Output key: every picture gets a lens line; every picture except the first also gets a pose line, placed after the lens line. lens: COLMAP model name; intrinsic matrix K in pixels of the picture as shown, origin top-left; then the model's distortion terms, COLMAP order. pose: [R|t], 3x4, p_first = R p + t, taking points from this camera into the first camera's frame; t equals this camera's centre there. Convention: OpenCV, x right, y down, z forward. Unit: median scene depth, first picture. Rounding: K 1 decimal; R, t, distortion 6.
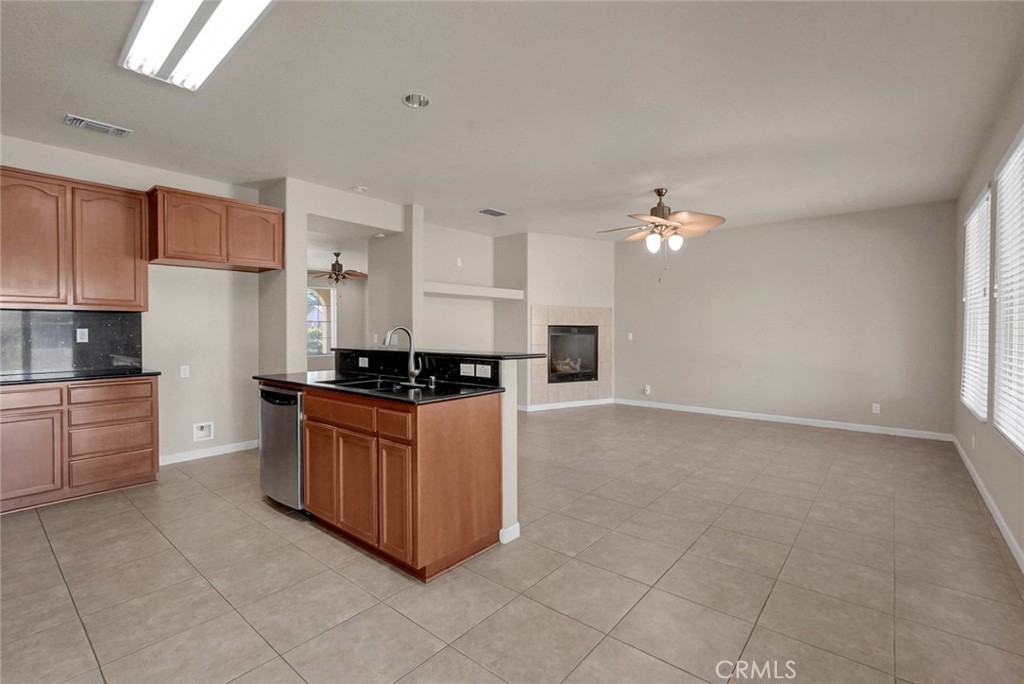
lens RADIAL K [[452.1, 0, 514.3], [0, 452.1, 335.8], [0, 0, 1]] dist [-0.006924, 0.000547]
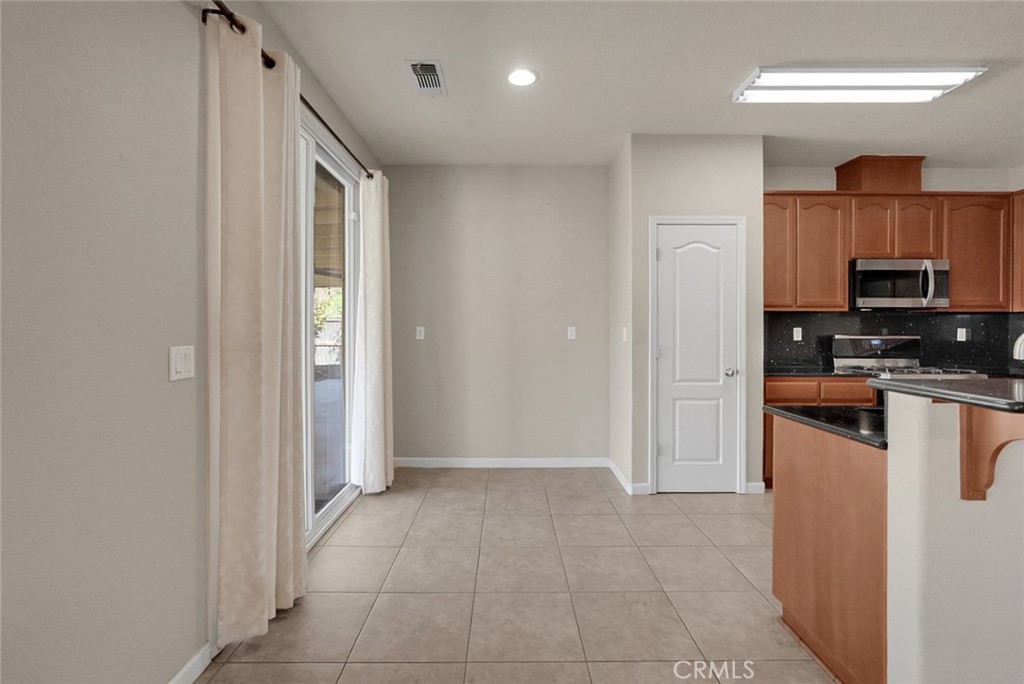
lens RADIAL K [[455.2, 0, 496.7], [0, 455.2, 329.8], [0, 0, 1]] dist [-0.000334, 0.000106]
pose [[-0.773557, -0.000586, -0.633726, 0.472964], [-0.016676, 0.999672, 0.019432, -0.010573], [0.633507, 0.025600, -0.773313, 0.803677]]
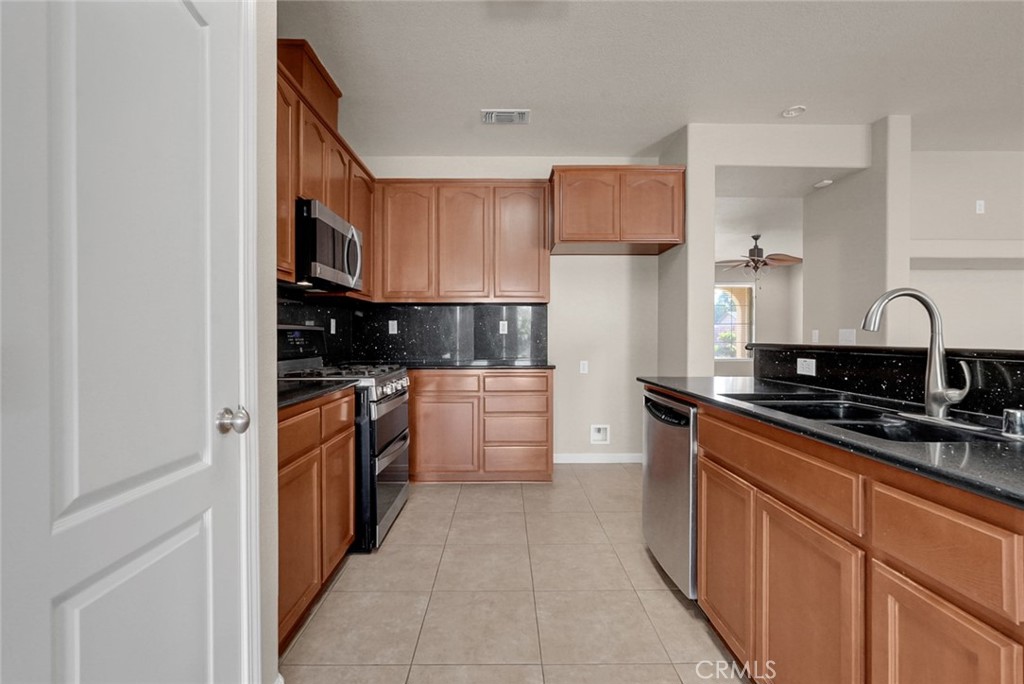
lens RADIAL K [[452.1, 0, 514.3], [0, 452.1, 335.8], [0, 0, 1]] dist [-0.006924, 0.000547]
pose [[0.650159, 0.003026, -0.759792, -0.133194], [-0.014228, 0.999865, -0.008193, 0.027685], [0.759665, 0.016137, 0.650114, 0.330223]]
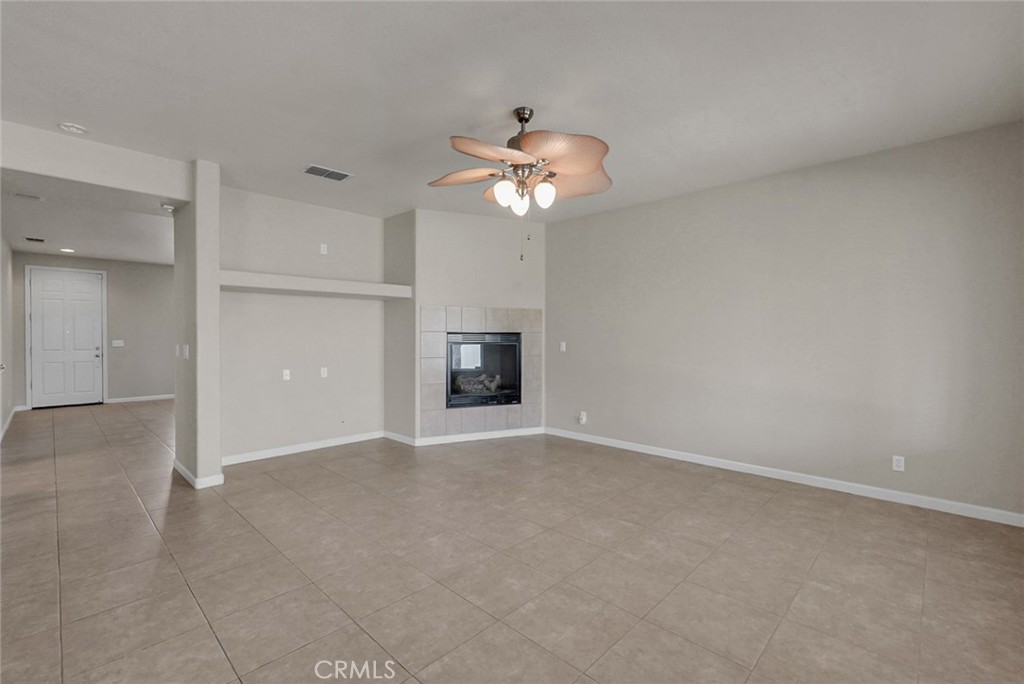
lens RADIAL K [[444.8, 0, 512.0], [0, 444.8, 342.0], [0, 0, 1]] dist [-0.005131, 0.000320]
pose [[0.997628, -0.000069, -0.068841, 0.458703], [-0.000088, 0.999997, -0.002290, -0.009184], [0.068841, 0.002291, 0.997625, 0.514235]]
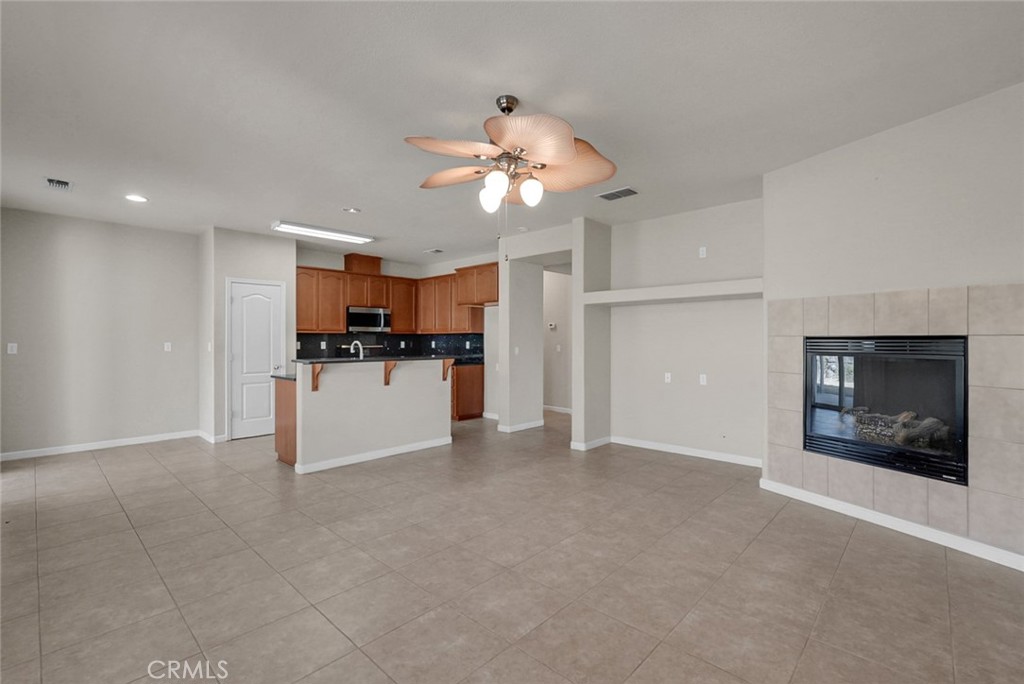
lens RADIAL K [[452.1, 0, 514.3], [0, 452.1, 335.8], [0, 0, 1]] dist [-0.006924, 0.000547]
pose [[-0.043816, -0.013190, -0.998953, 1.164451], [-0.016427, 0.999787, -0.012481, -0.022915], [0.998905, 0.015863, -0.044024, 1.352313]]
